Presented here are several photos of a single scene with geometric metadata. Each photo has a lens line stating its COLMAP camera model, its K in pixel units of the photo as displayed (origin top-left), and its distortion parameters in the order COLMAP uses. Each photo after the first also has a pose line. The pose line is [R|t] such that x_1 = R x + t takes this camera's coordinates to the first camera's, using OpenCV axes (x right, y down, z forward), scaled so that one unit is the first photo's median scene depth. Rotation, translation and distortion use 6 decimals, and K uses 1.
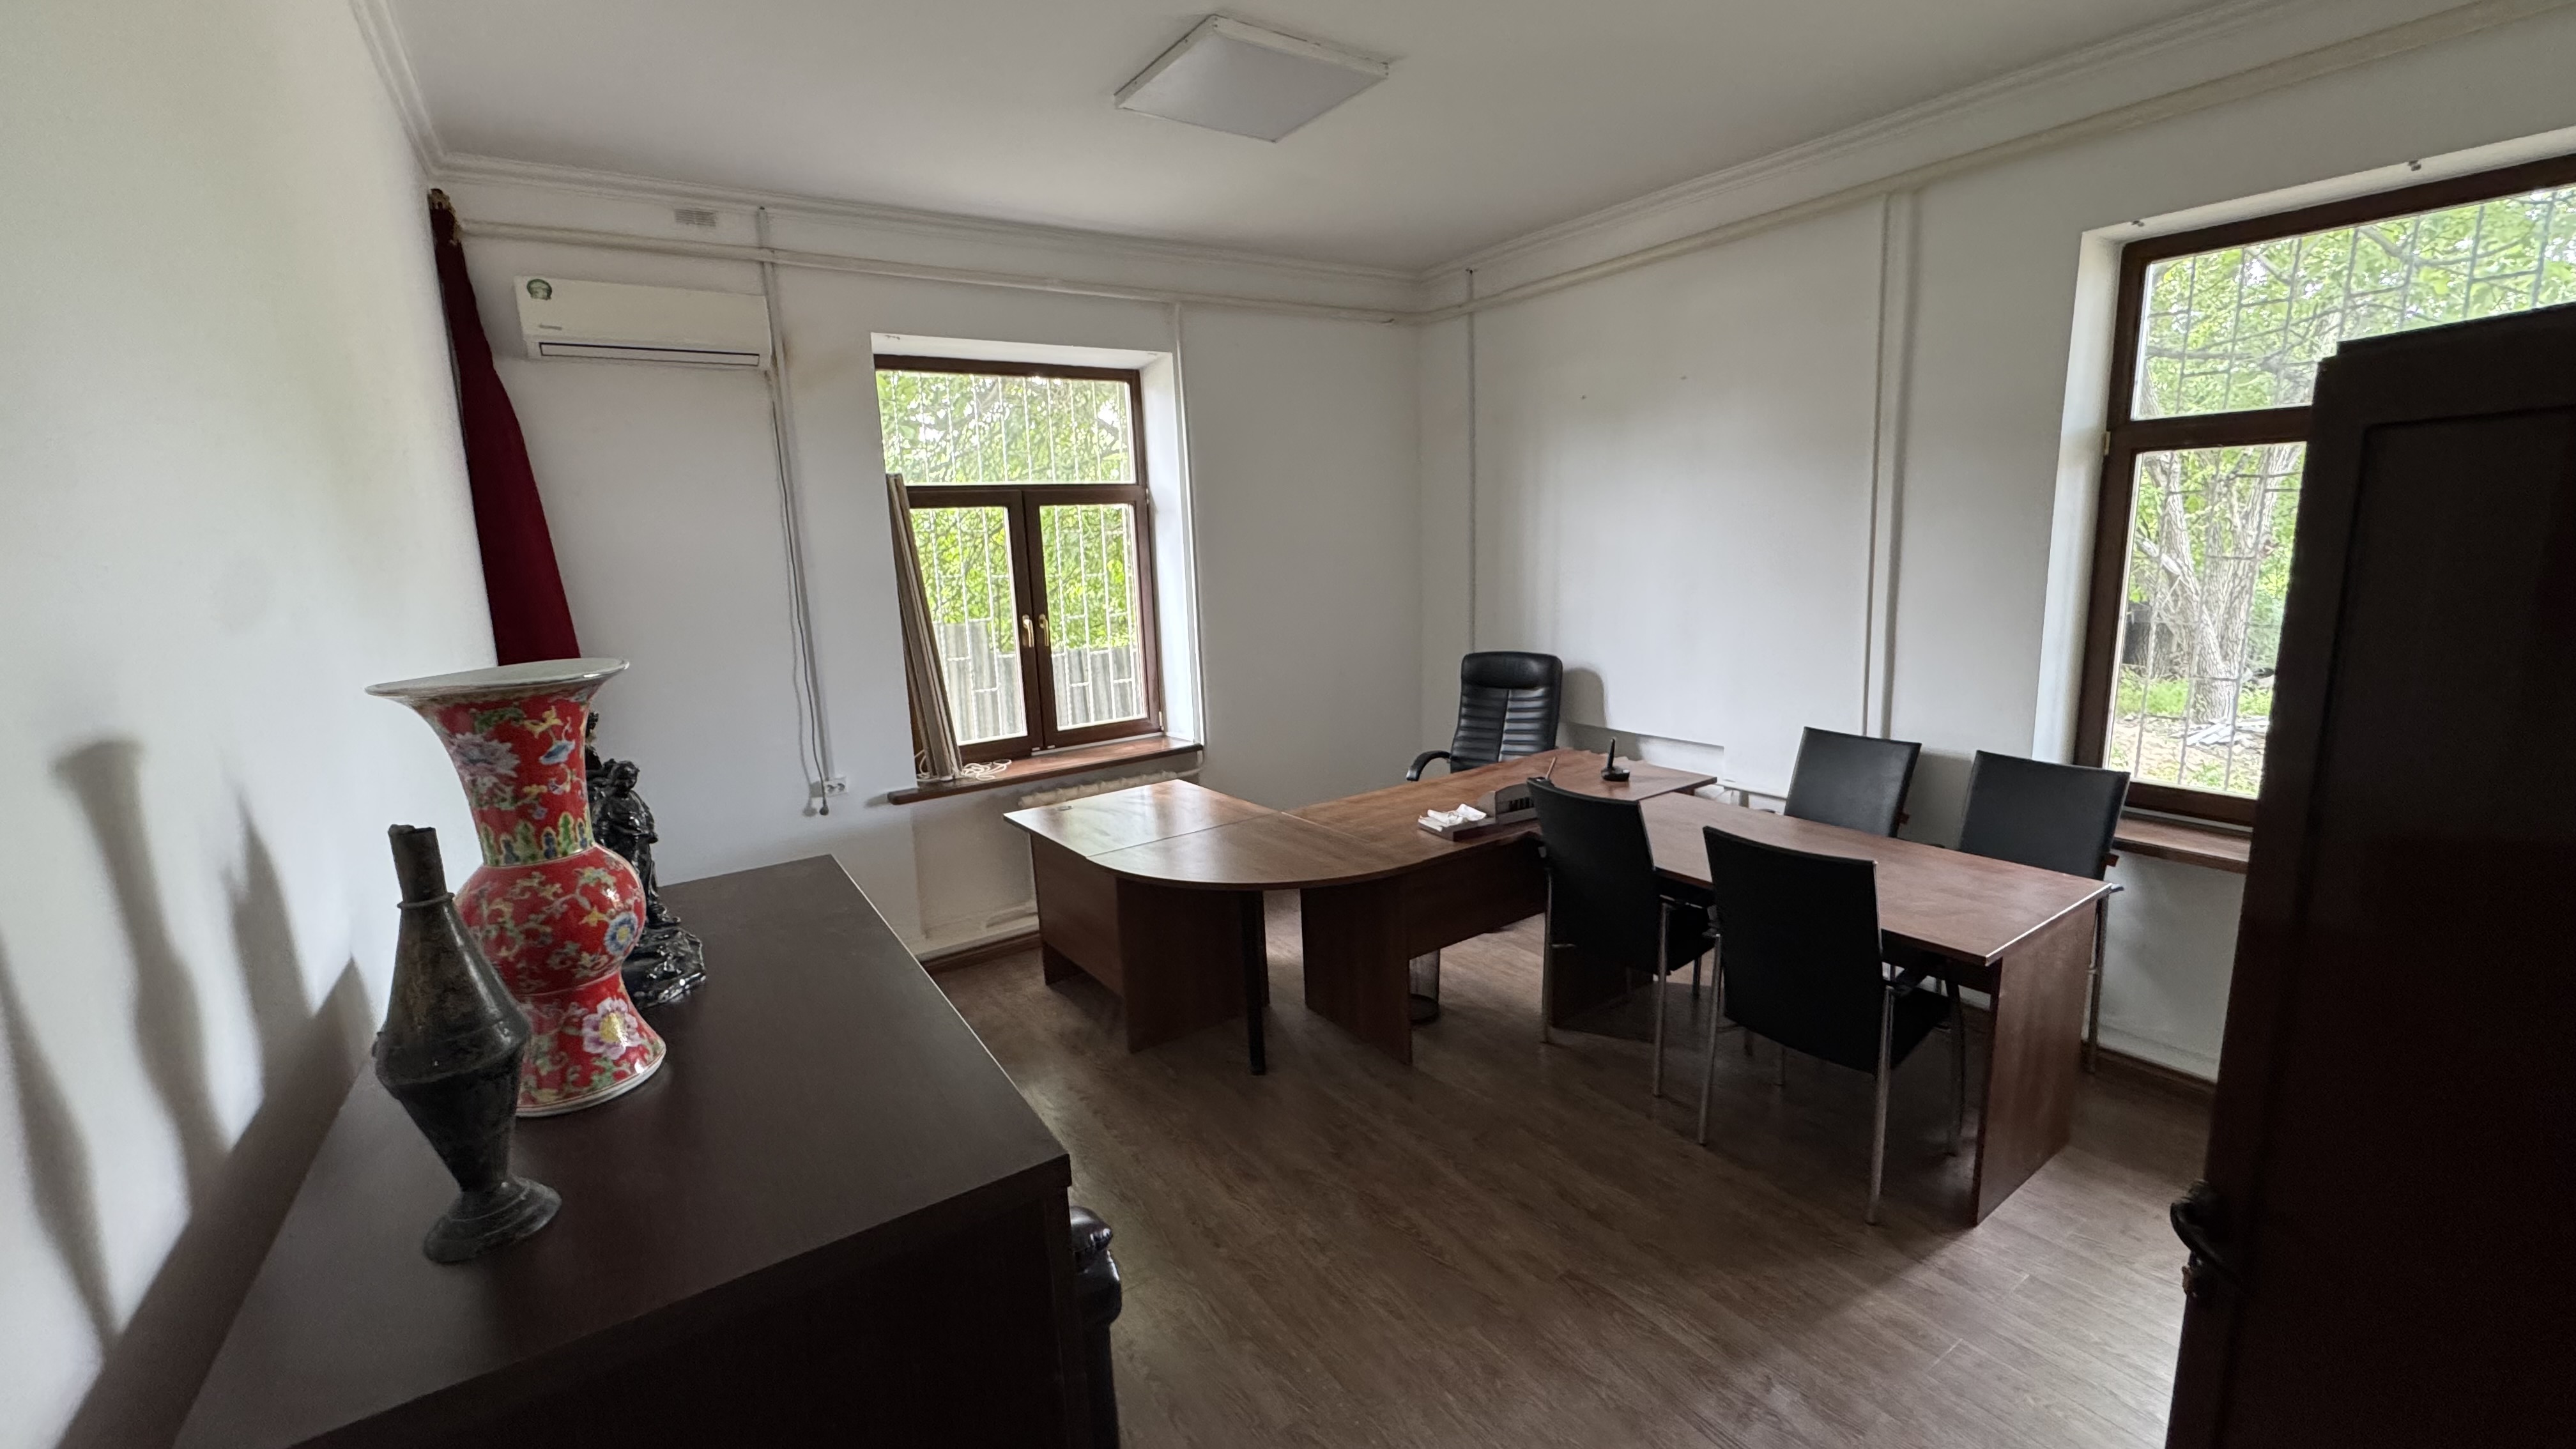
lens RADIAL K [[1029.3, 0, 1291.8], [0, 1029.3, 709.0], [0, 0, 1]] dist [-0.001453, 0.000817]
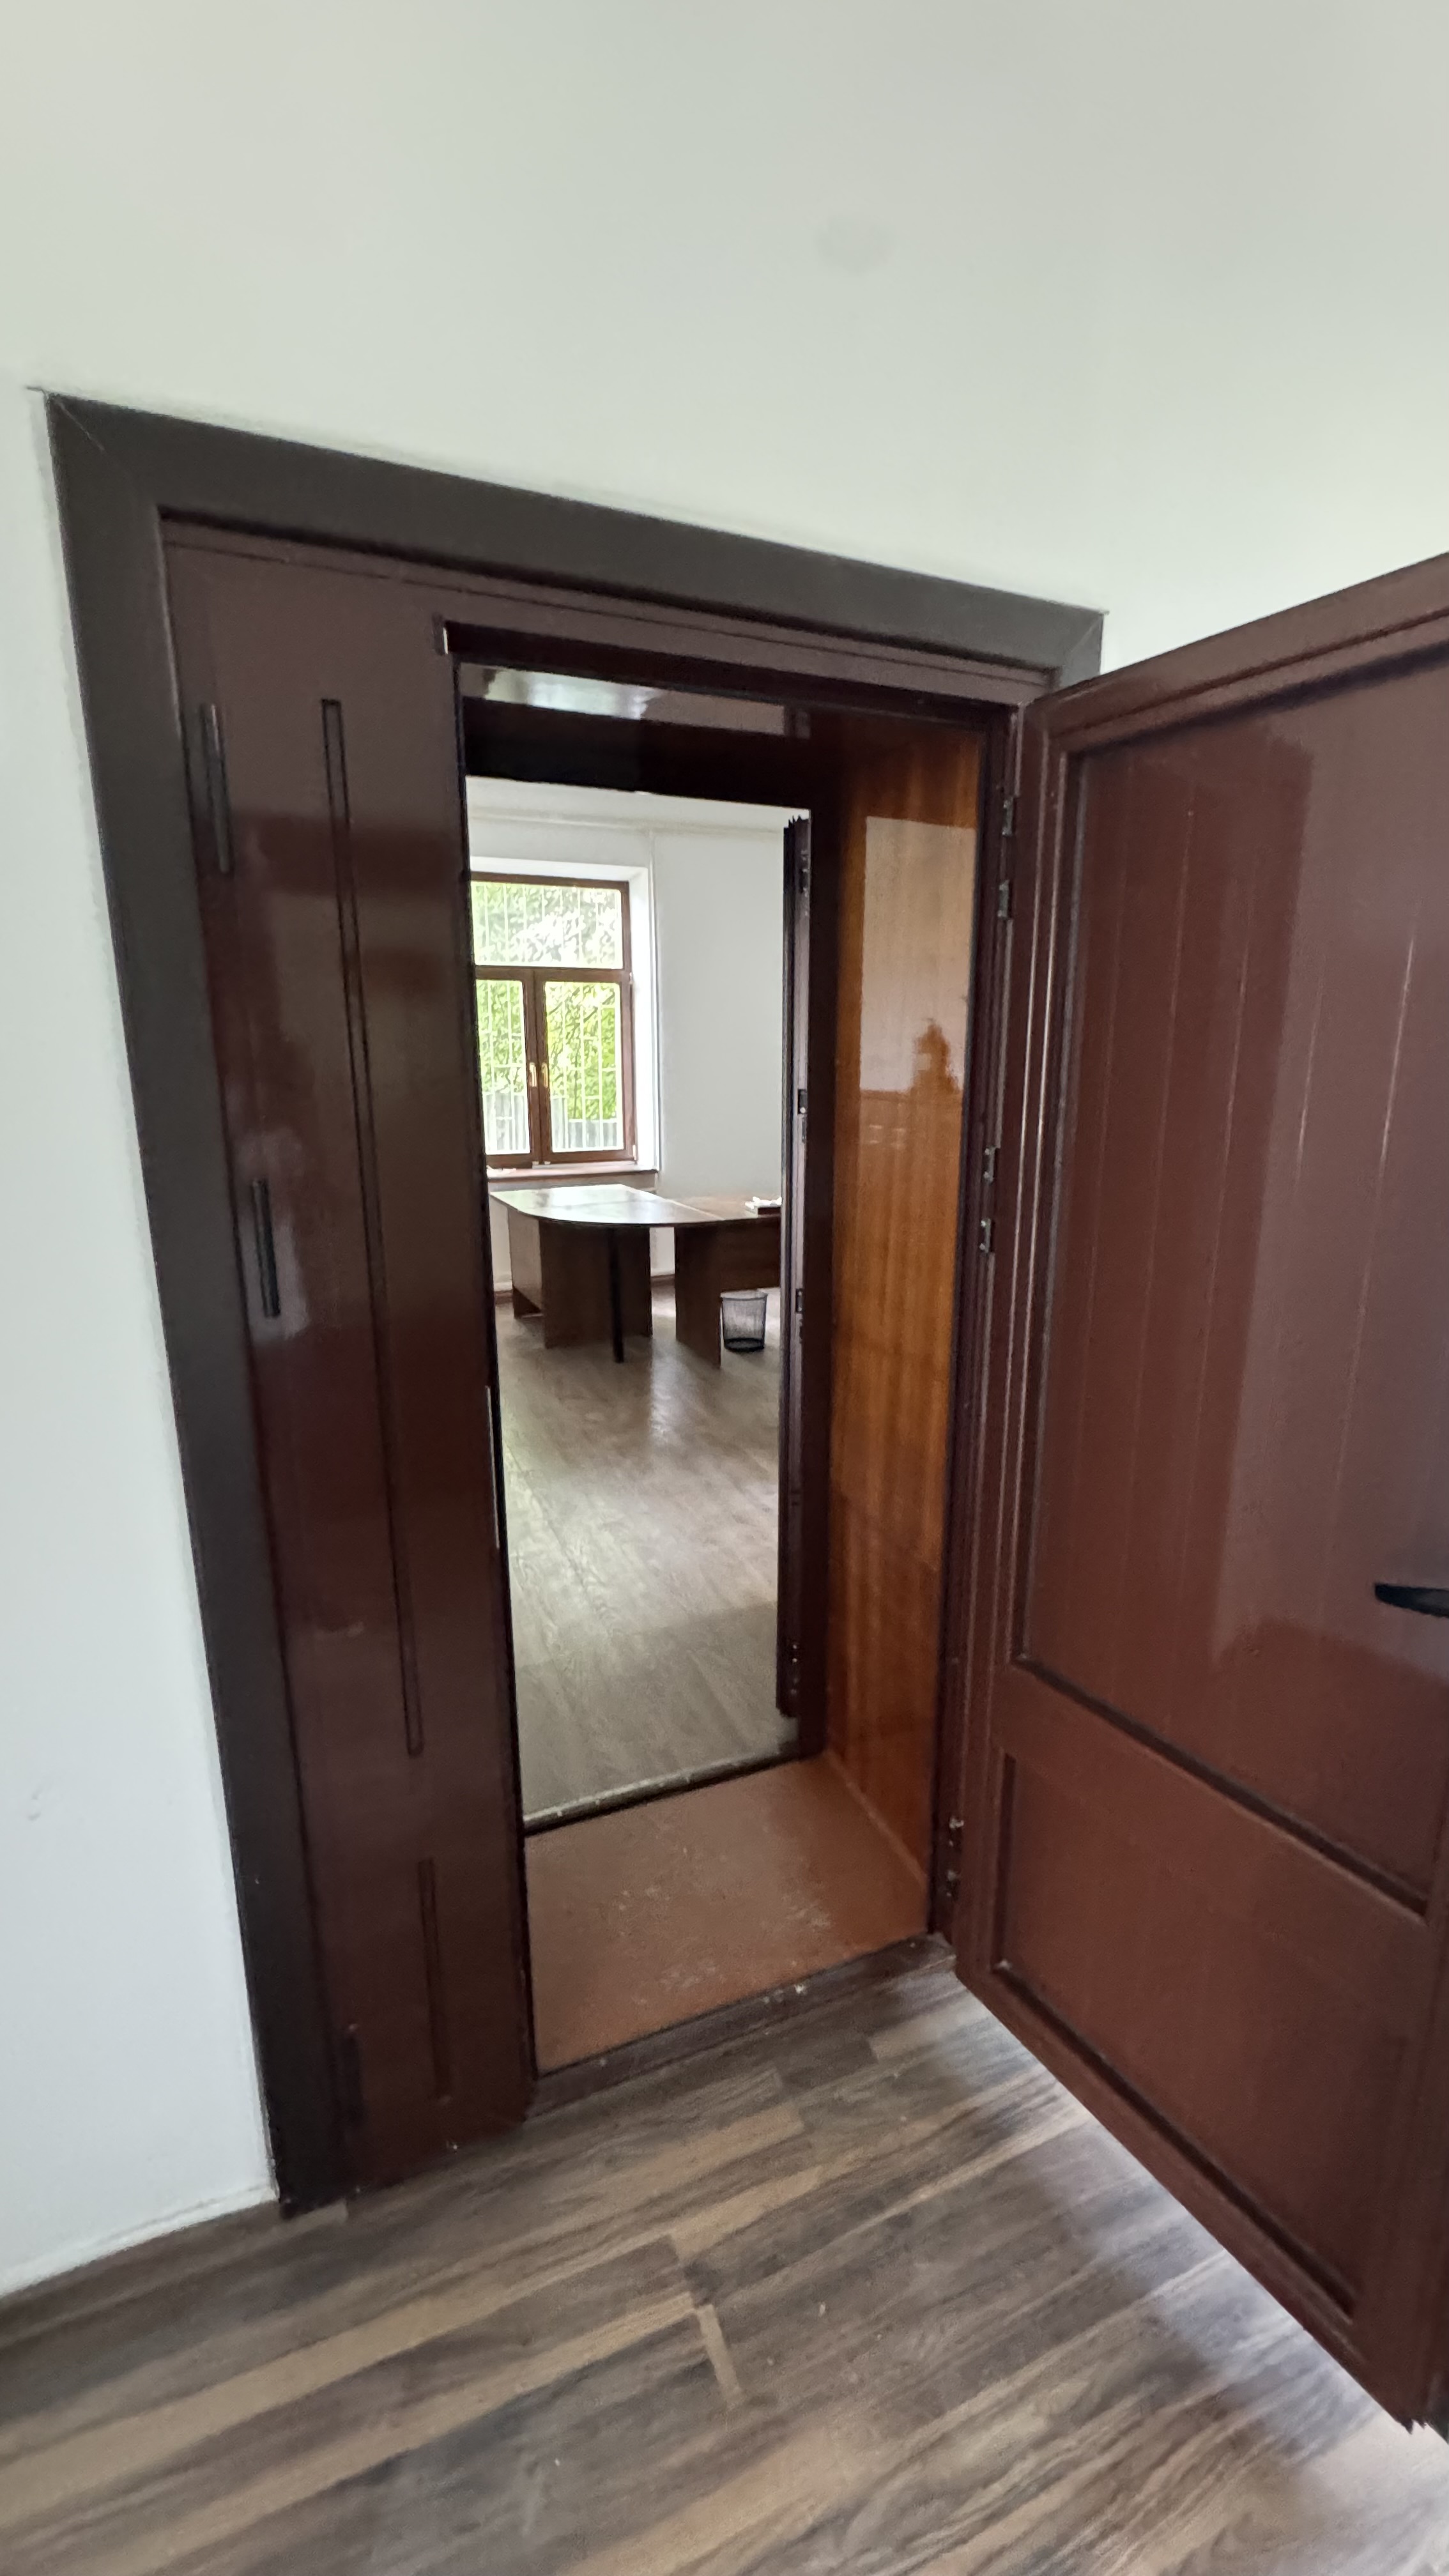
lens RADIAL K [[1029.3, 0, 726.8], [0, 1029.3, 1277.9], [0, 0, 1]] dist [-0.001453, 0.000817]
pose [[0.977421, 0.080819, -0.195234, 0.280269], [-0.071325, 0.995925, 0.055188, 0.097718], [0.198899, -0.040017, 0.979203, -0.293075]]
